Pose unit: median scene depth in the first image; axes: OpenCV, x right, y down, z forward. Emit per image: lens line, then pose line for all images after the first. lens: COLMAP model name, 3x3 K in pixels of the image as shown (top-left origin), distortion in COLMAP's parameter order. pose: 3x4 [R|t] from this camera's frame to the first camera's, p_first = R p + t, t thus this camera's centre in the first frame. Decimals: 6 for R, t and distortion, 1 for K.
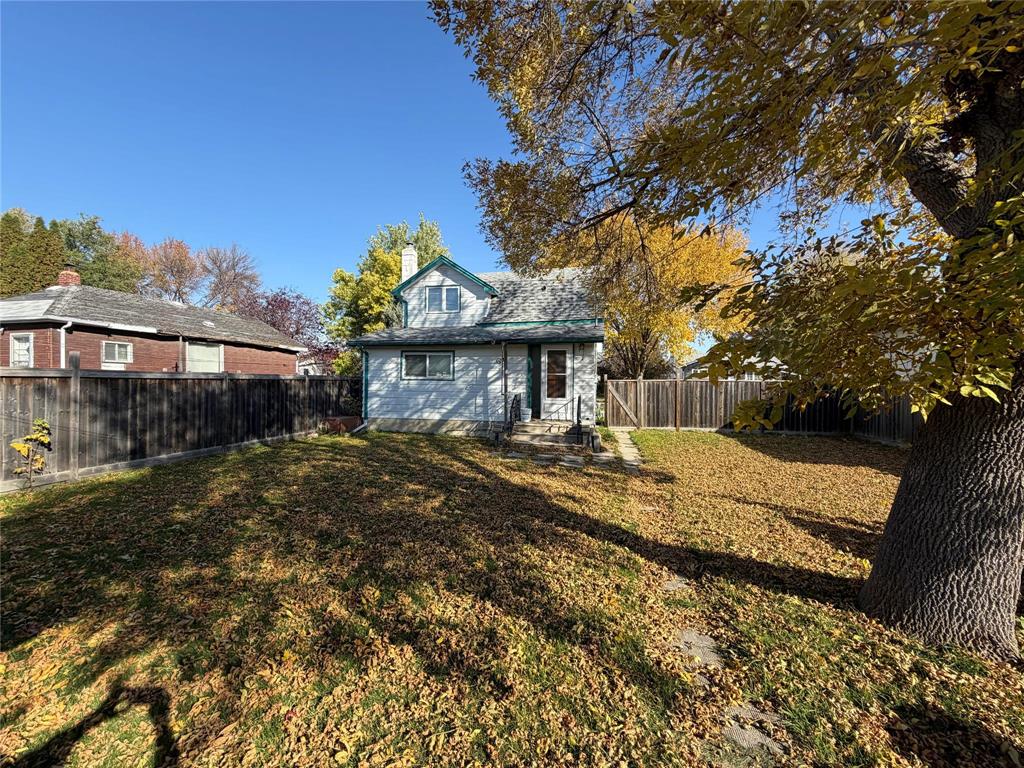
lens RADIAL K [[408.8, 0, 513.6], [0, 408.8, 380.9], [0, 0, 1]] dist [-0.000407, 0.000275]
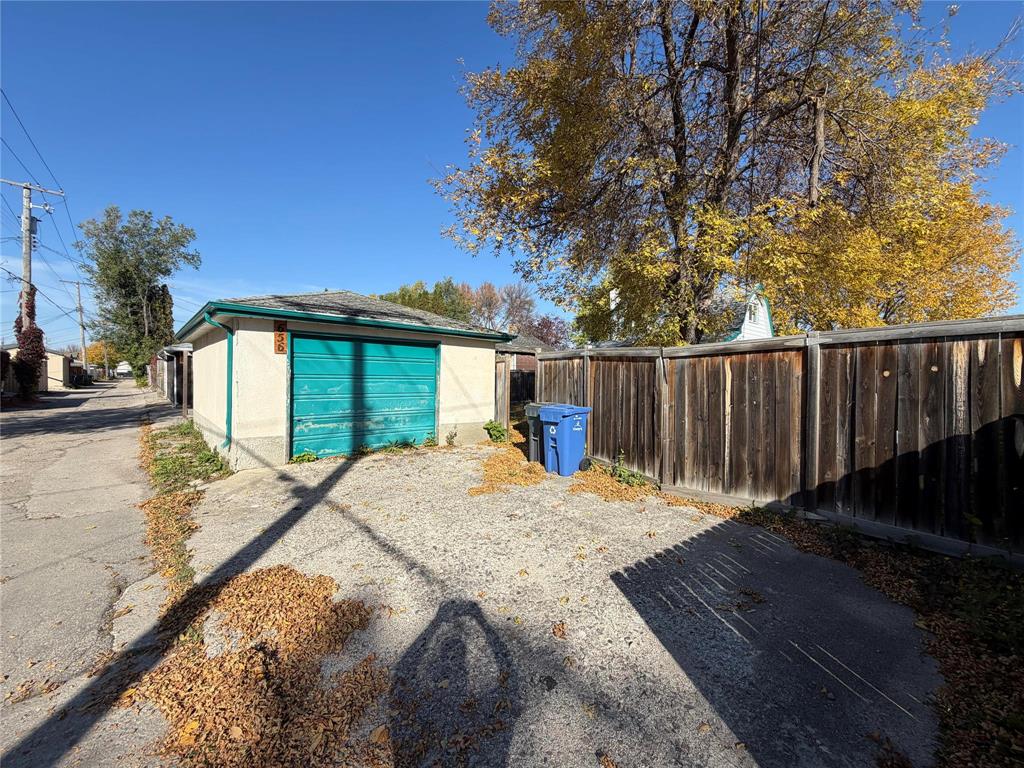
lens RADIAL K [[408.8, 0, 508.1], [0, 408.8, 381.2], [0, 0, 1]] dist [-0.000407, 0.000275]
pose [[0.810516, 0.002267, -0.585713, 0.178524], [0.002175, 0.999974, 0.006881, 0.008642], [0.585713, -0.006851, 0.810490, -0.272234]]
